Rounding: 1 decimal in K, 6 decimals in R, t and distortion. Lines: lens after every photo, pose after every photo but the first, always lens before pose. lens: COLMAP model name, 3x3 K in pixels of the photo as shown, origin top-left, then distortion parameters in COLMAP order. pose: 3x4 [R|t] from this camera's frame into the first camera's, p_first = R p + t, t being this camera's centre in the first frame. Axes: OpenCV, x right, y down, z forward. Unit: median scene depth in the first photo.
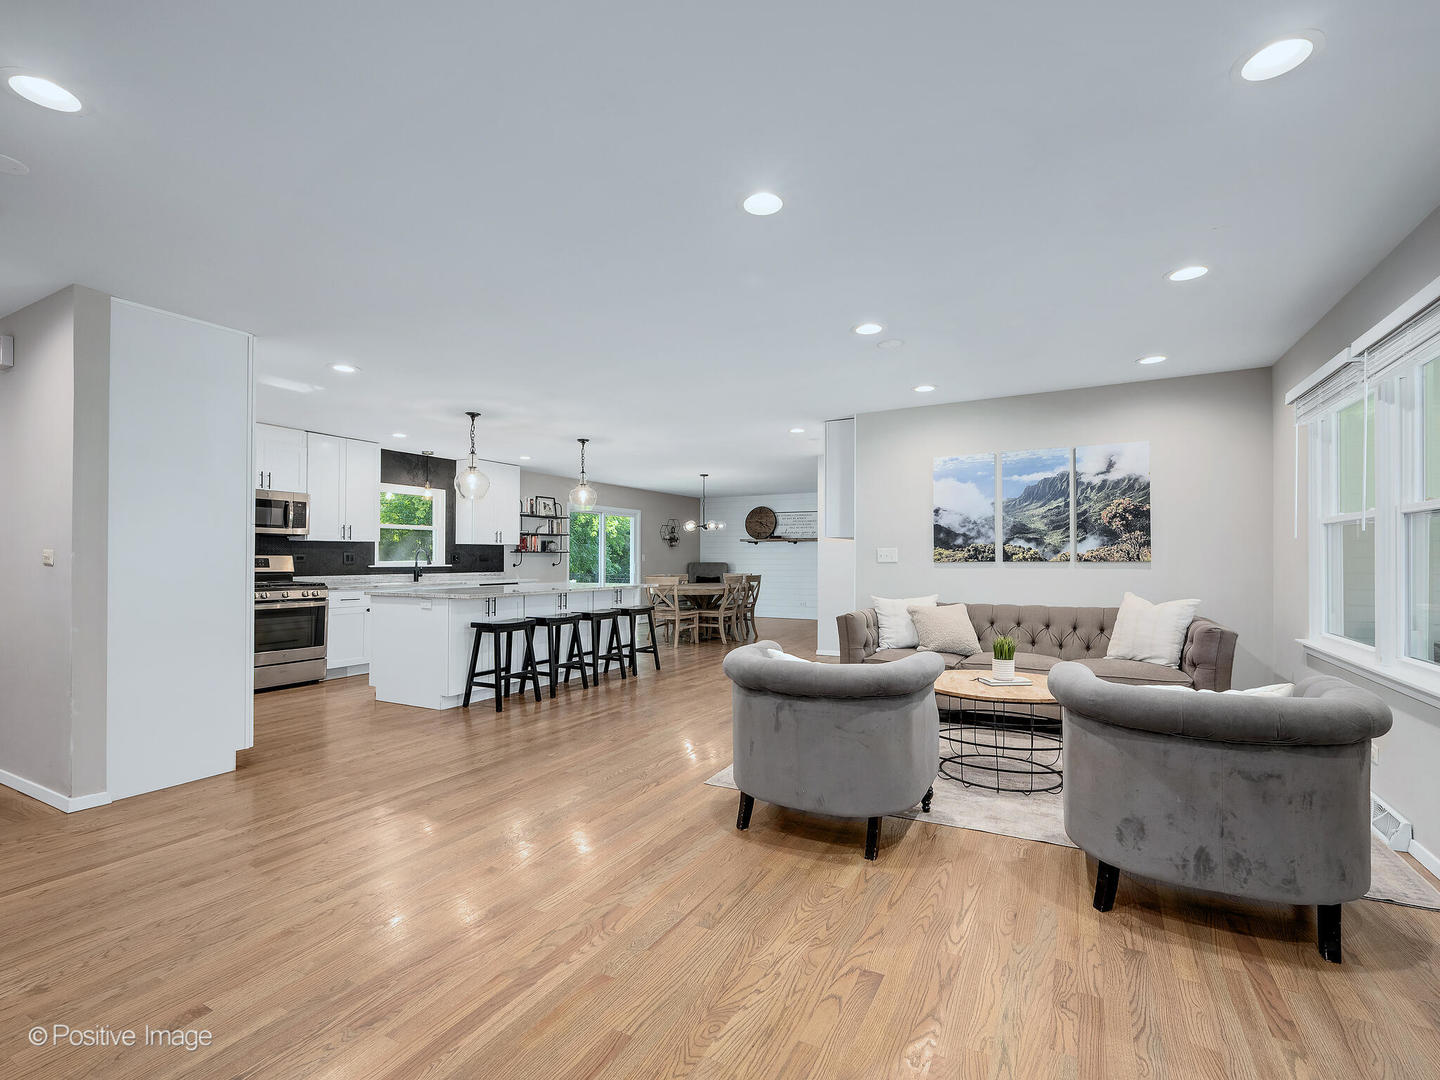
lens RADIAL K [[672.9, 0, 720.3], [0, 672.9, 540.9], [0, 0, 1]] dist [0.004590, 0.000263]
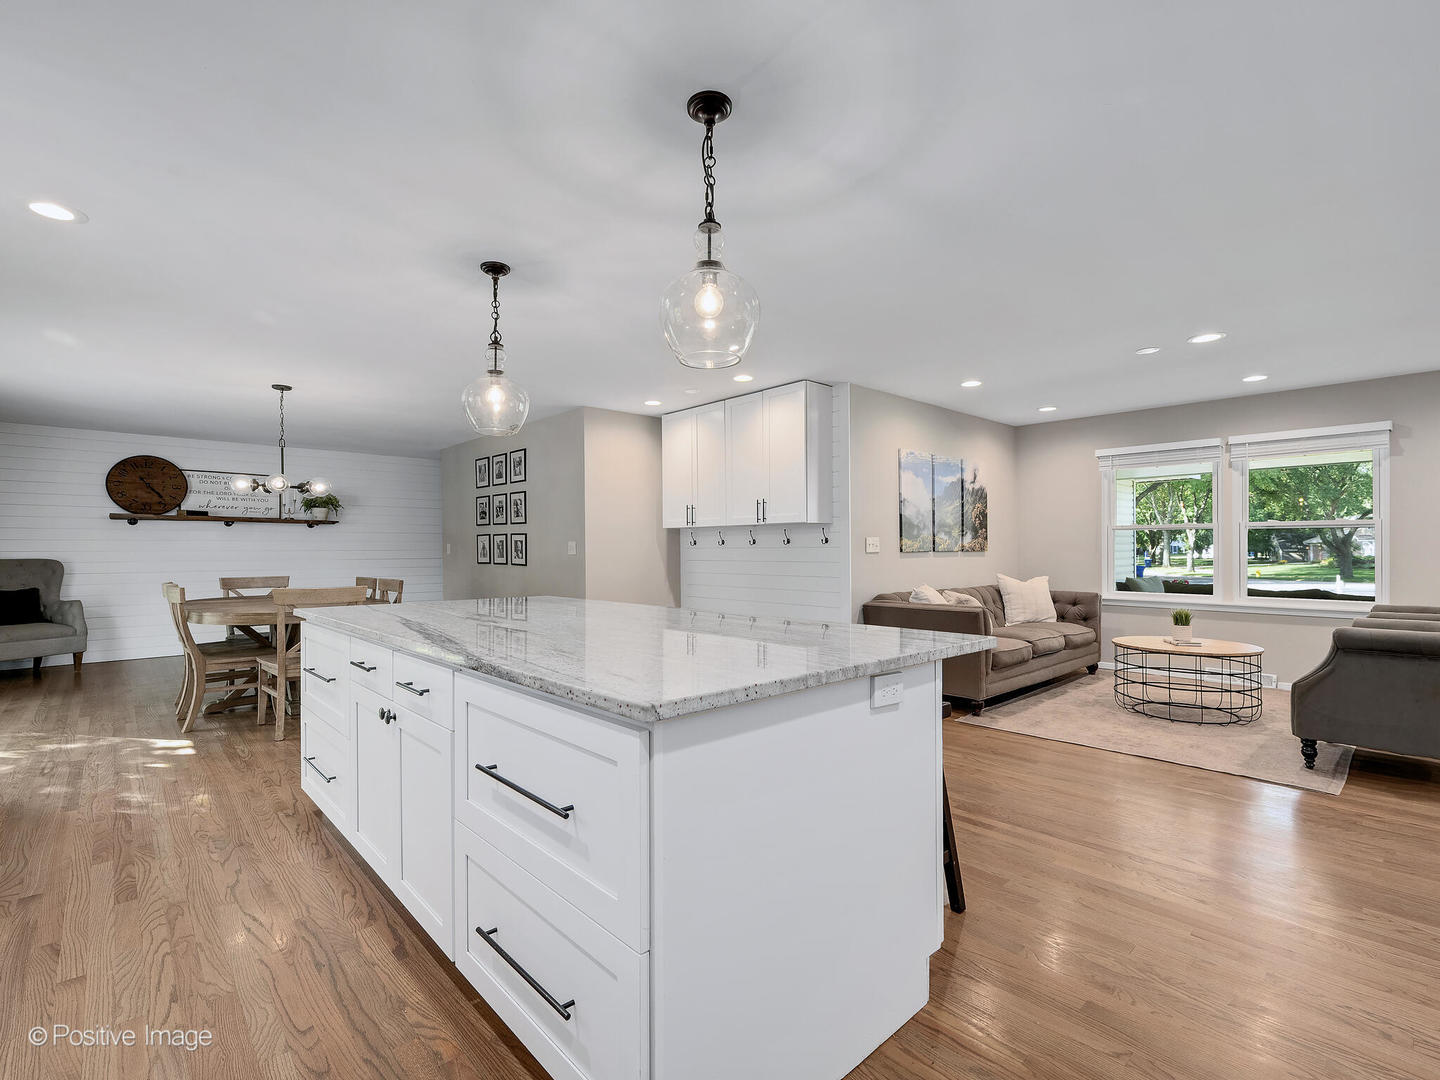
lens RADIAL K [[672.9, 0, 711.0], [0, 672.9, 545.9], [0, 0, 1]] dist [0.004590, 0.000263]
pose [[0.338551, 0.007841, 0.940915, -0.565831], [-0.023437, 0.999725, 0.000101, 0.022319], [-0.940656, -0.022086, 0.338642, 0.724210]]
